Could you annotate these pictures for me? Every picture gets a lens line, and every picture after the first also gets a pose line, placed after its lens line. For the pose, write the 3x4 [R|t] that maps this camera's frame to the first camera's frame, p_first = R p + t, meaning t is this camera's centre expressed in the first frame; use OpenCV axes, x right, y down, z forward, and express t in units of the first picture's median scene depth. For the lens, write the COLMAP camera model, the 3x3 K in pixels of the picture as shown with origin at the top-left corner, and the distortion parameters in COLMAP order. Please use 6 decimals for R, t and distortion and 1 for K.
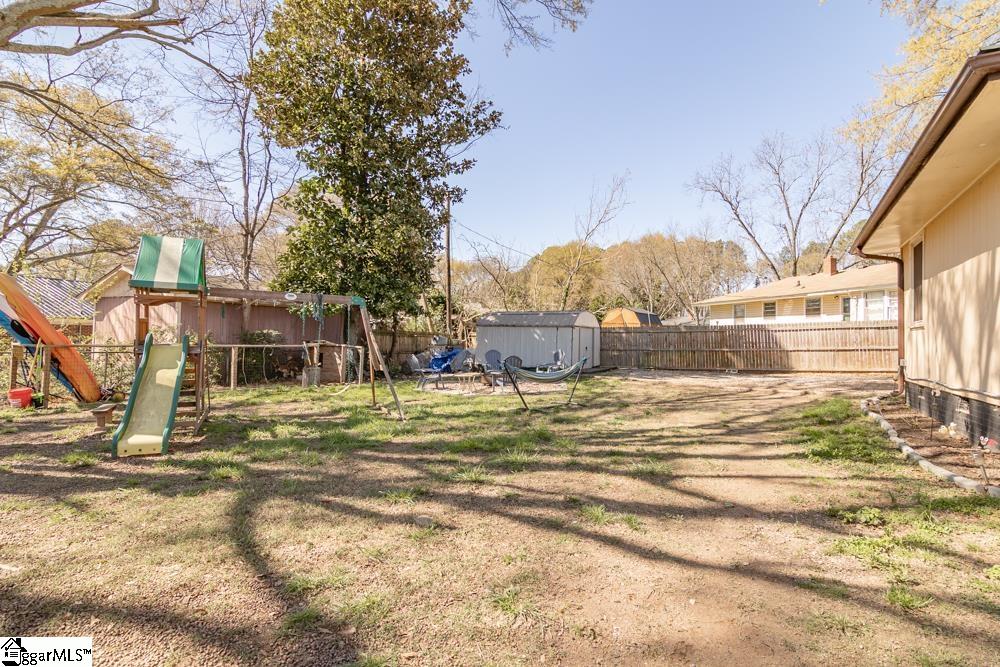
lens RADIAL K [[565.1, 0, 502.0], [0, 565.1, 347.4], [0, 0, 1]] dist [0.003999, 0.000320]
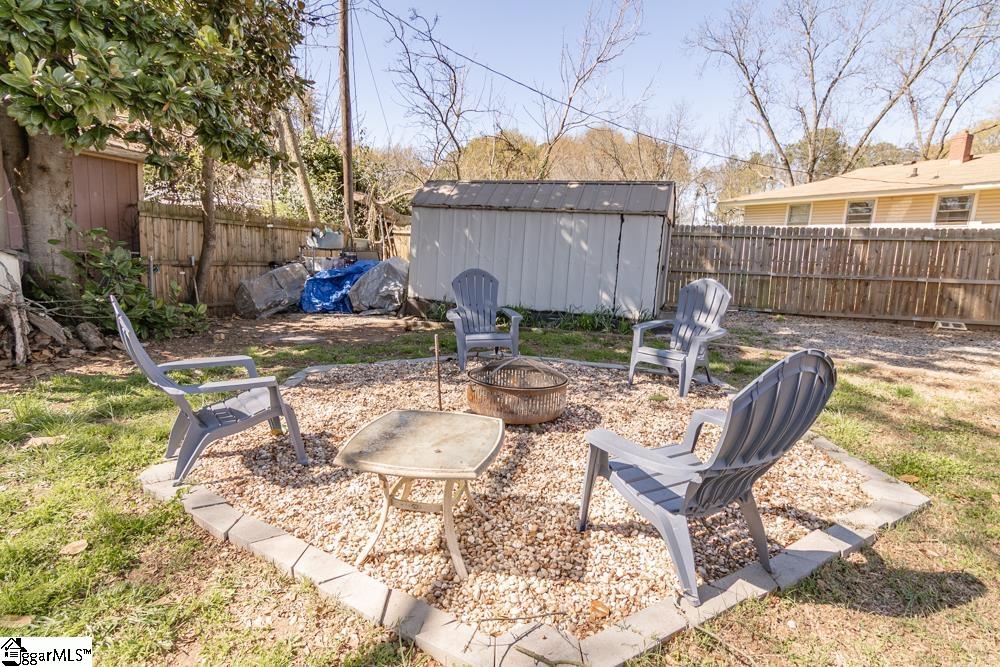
lens RADIAL K [[565.1, 0, 502.0], [0, 565.1, 347.4], [0, 0, 1]] dist [0.003999, 0.000320]
pose [[0.986630, 0.009181, 0.162715, -0.044139], [-0.034718, 0.987335, 0.154805, -0.001555], [-0.159233, -0.158385, 0.974453, 0.521983]]
